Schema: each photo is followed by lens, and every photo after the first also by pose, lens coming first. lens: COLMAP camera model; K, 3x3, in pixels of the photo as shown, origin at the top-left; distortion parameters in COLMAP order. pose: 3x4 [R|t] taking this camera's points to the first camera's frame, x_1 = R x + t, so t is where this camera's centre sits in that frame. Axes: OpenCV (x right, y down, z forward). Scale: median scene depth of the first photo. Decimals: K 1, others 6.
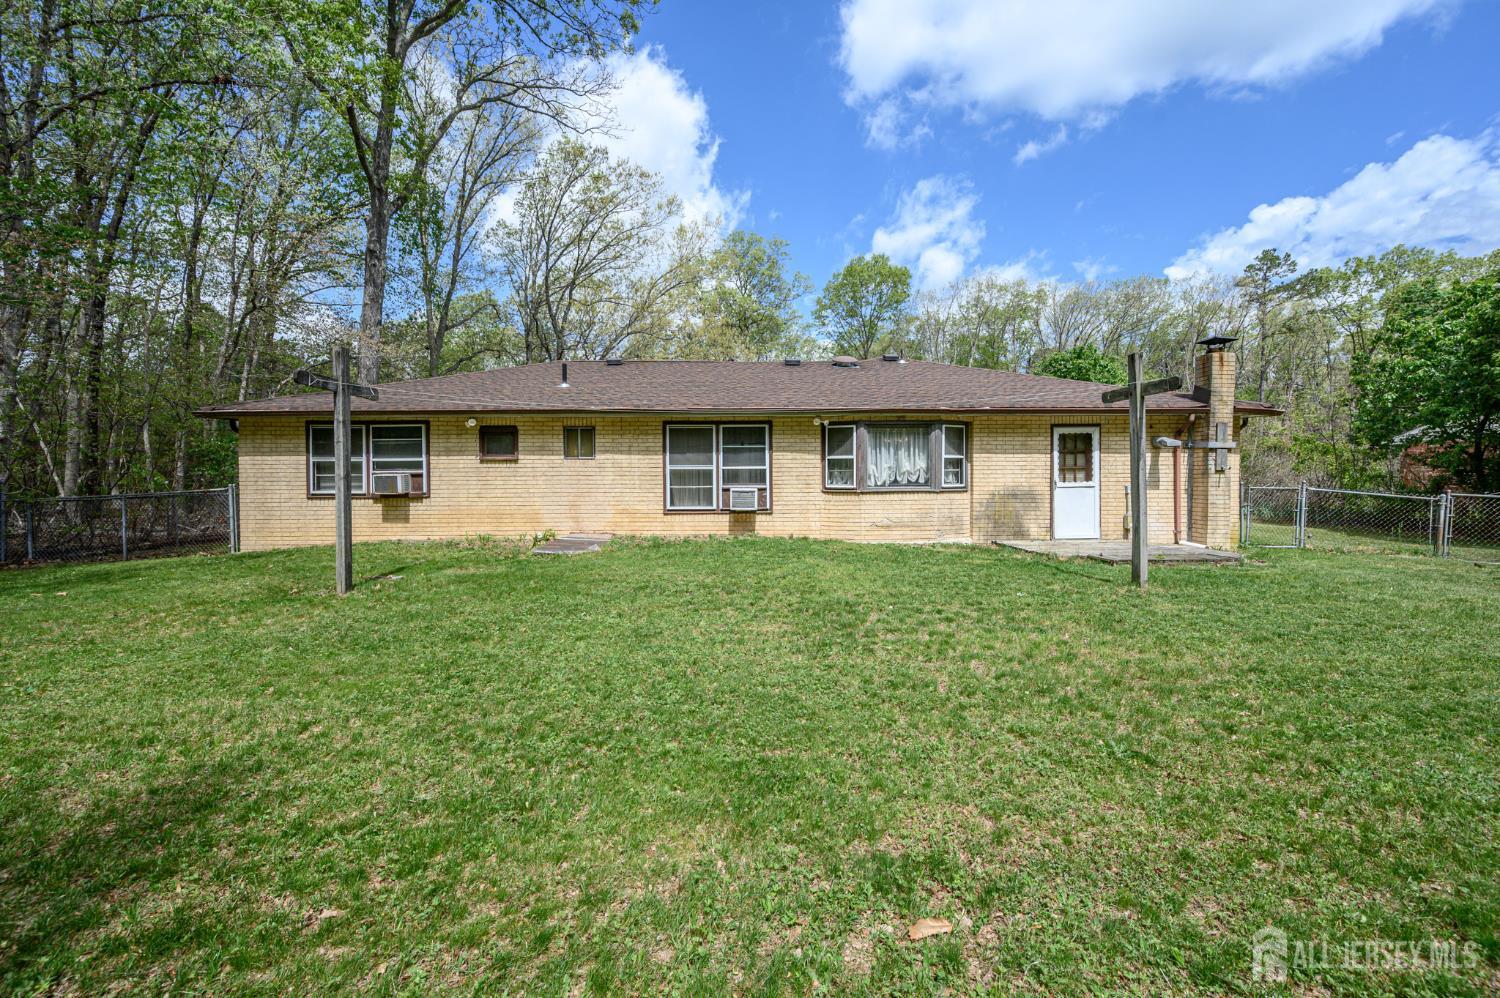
lens RADIAL K [[599.0, 0, 726.6], [0, 599.0, 479.8], [0, 0, 1]] dist [0.003867, 0.000615]
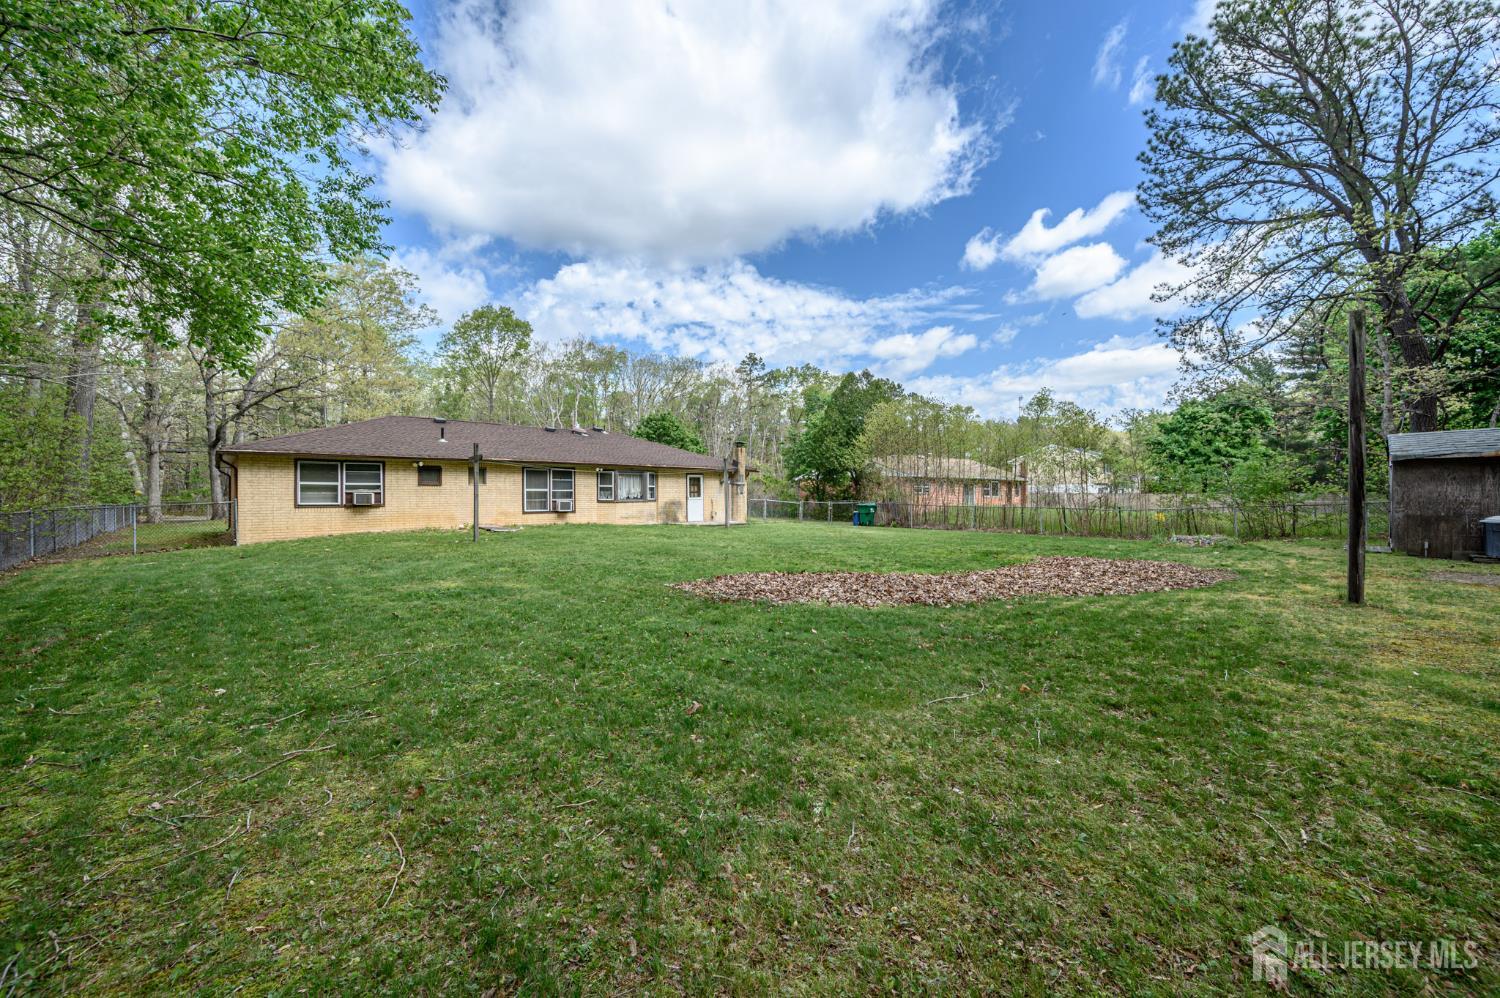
lens RADIAL K [[599.0, 0, 750.1], [0, 599.0, 497.3], [0, 0, 1]] dist [0.003867, 0.000615]
pose [[0.744973, -0.000042, 0.667094, -0.832563], [0.004835, 0.999974, -0.005336, 0.017464], [-0.667077, 0.007201, 0.744954, -0.904027]]
